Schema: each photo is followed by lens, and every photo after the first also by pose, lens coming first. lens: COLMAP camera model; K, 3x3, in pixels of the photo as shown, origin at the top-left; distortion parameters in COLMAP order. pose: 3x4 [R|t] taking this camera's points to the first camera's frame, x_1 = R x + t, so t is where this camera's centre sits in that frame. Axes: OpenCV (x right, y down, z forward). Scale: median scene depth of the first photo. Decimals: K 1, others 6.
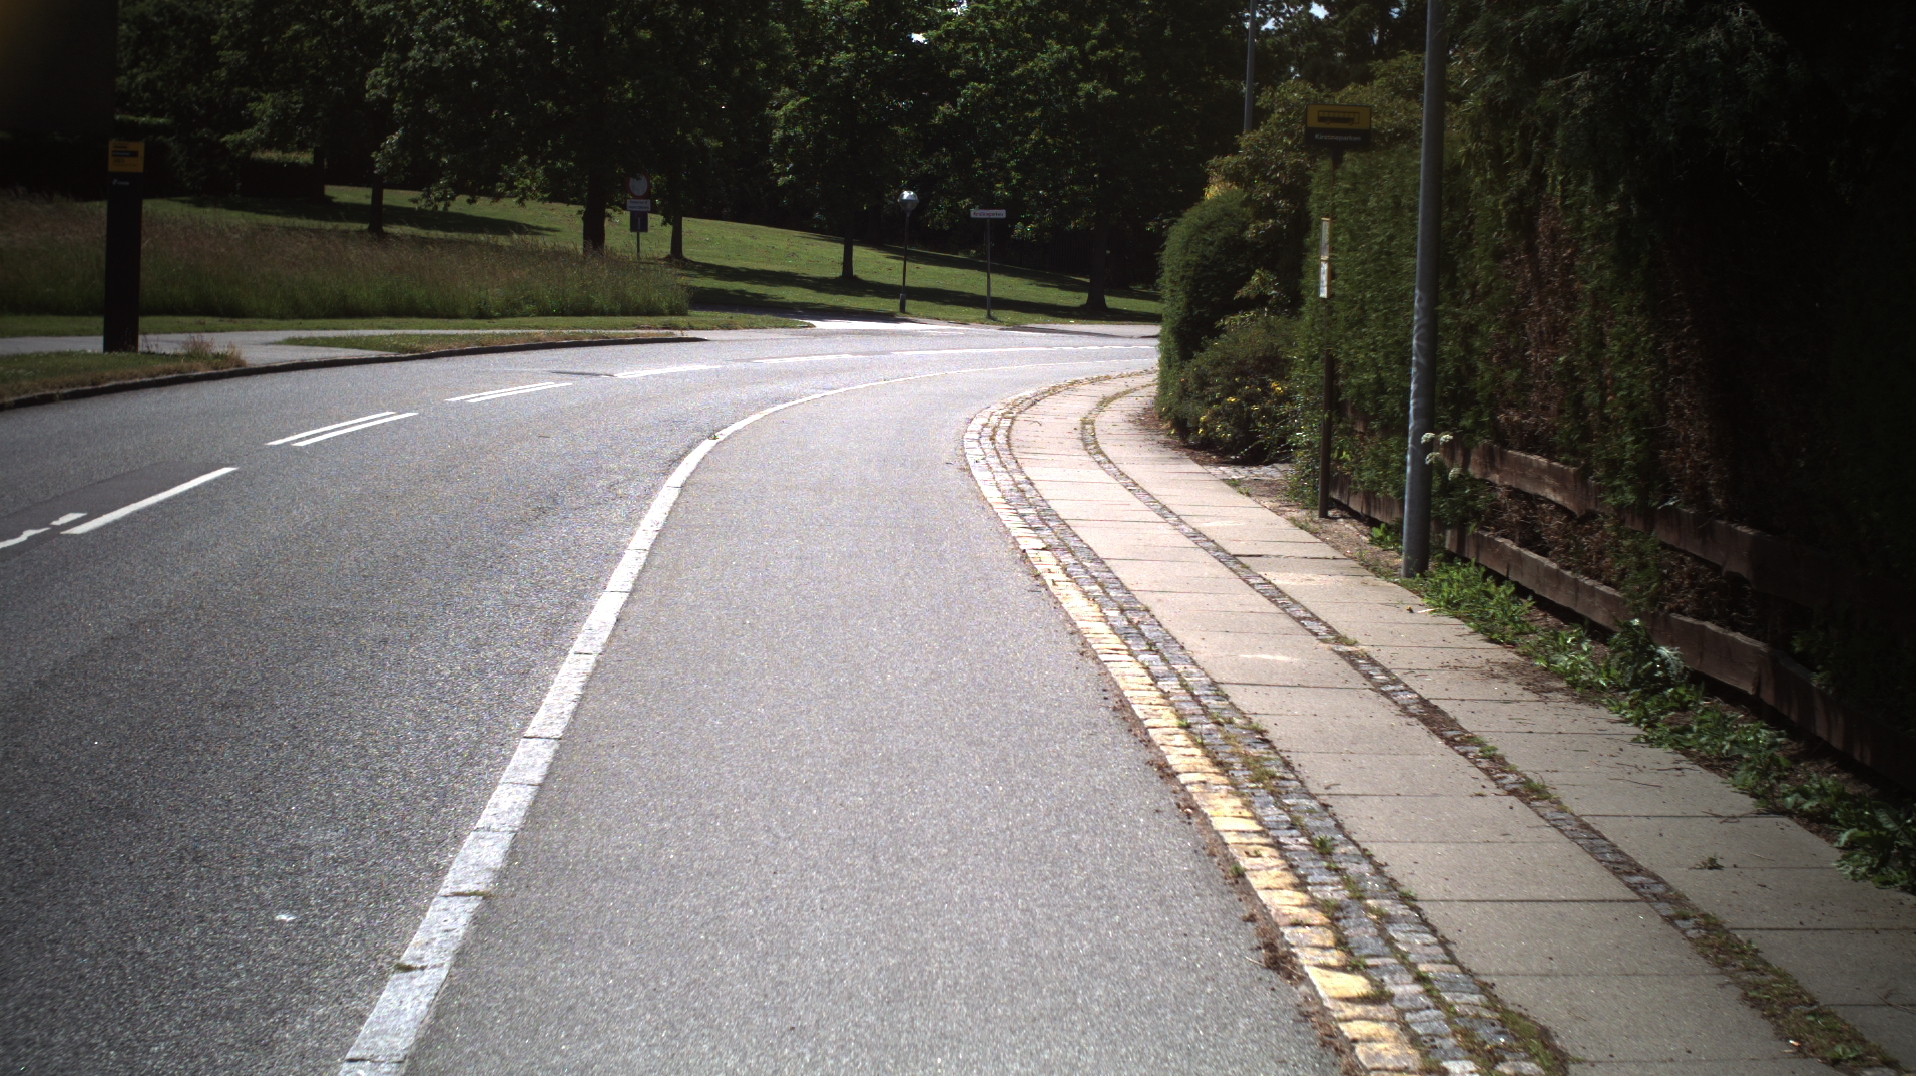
lens RADIAL K [[3508.2, 0, 958.0], [0, 3508.2, 538.0], [0, 0, 1]] dist [-0.300375, 0.451727]
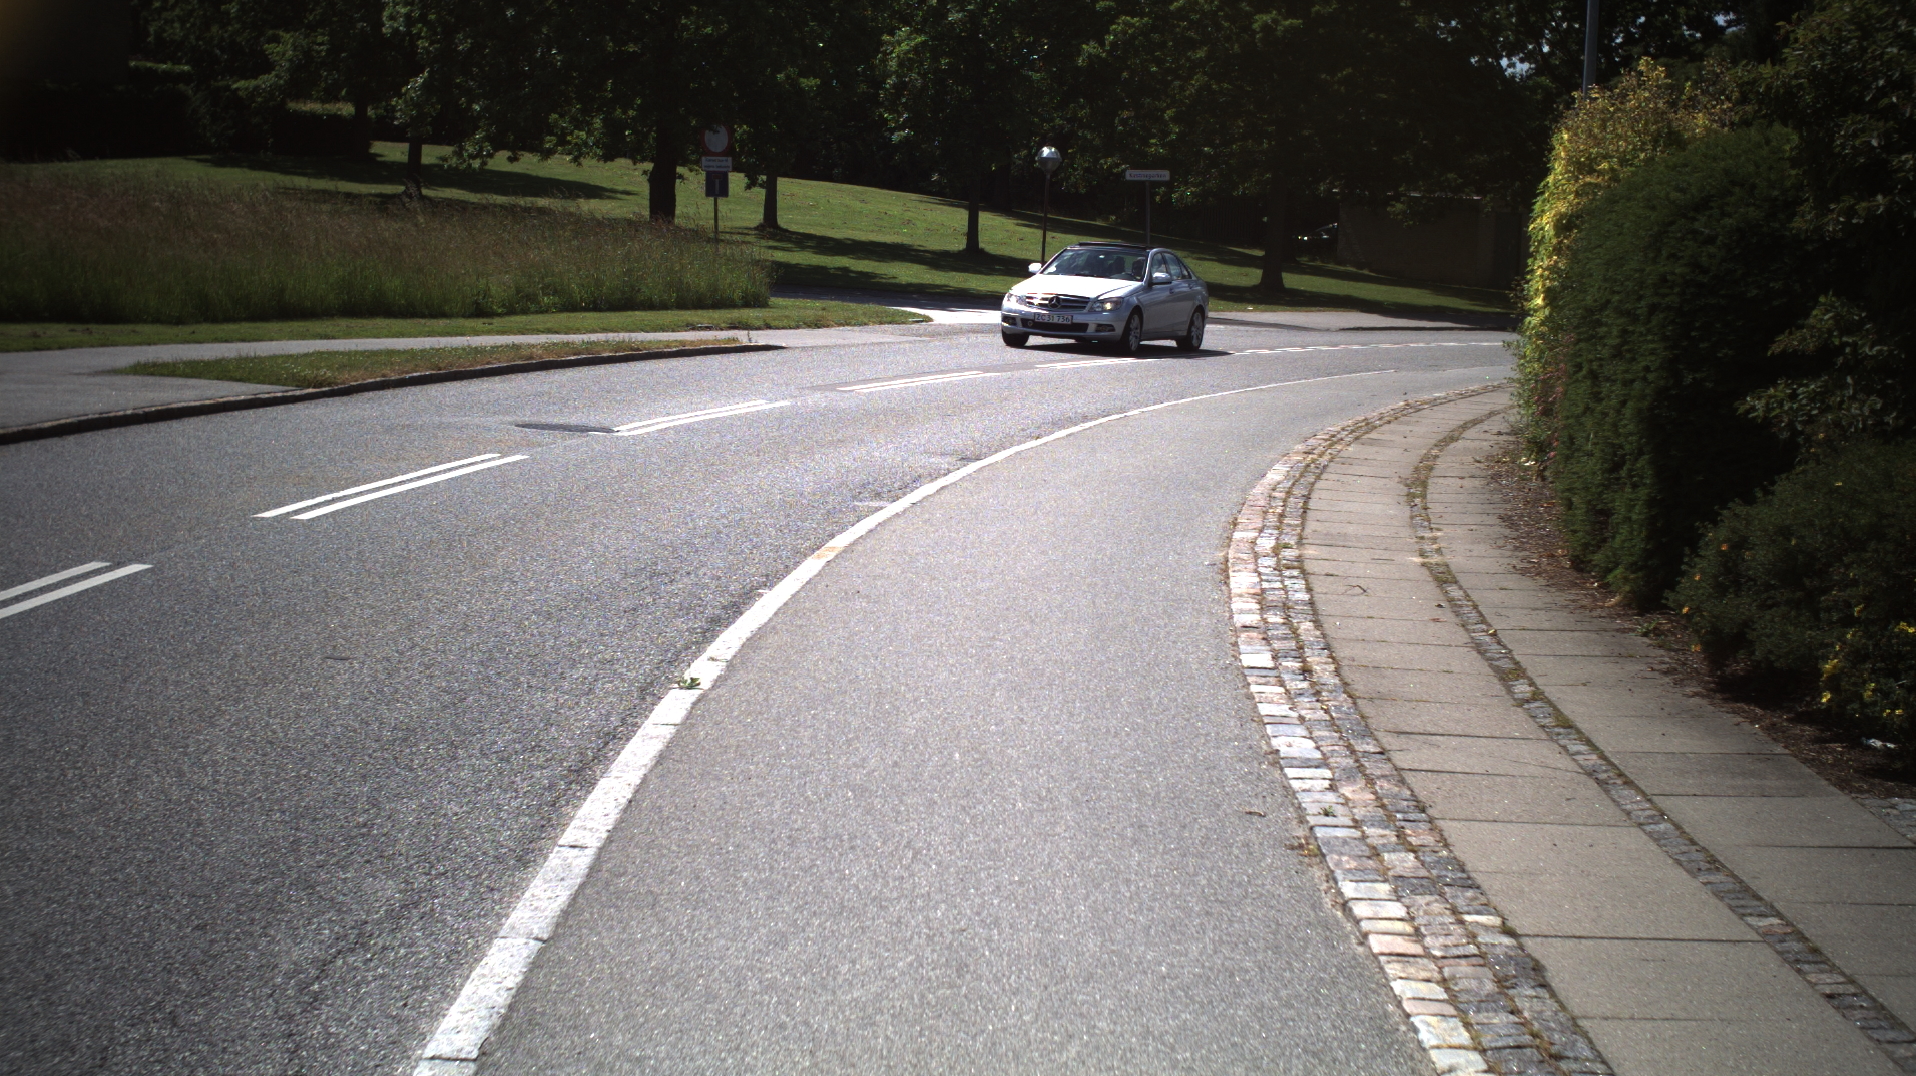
lens RADIAL K [[3508.2, 0, 958.0], [0, 3508.2, 538.0], [0, 0, 1]] dist [-0.300375, 0.451727]
pose [[0.999406, 0.003536, -0.034293, -0.006529], [-0.003149, 0.999931, 0.011345, -0.016421], [0.034331, -0.011231, 0.999347, 0.175483]]
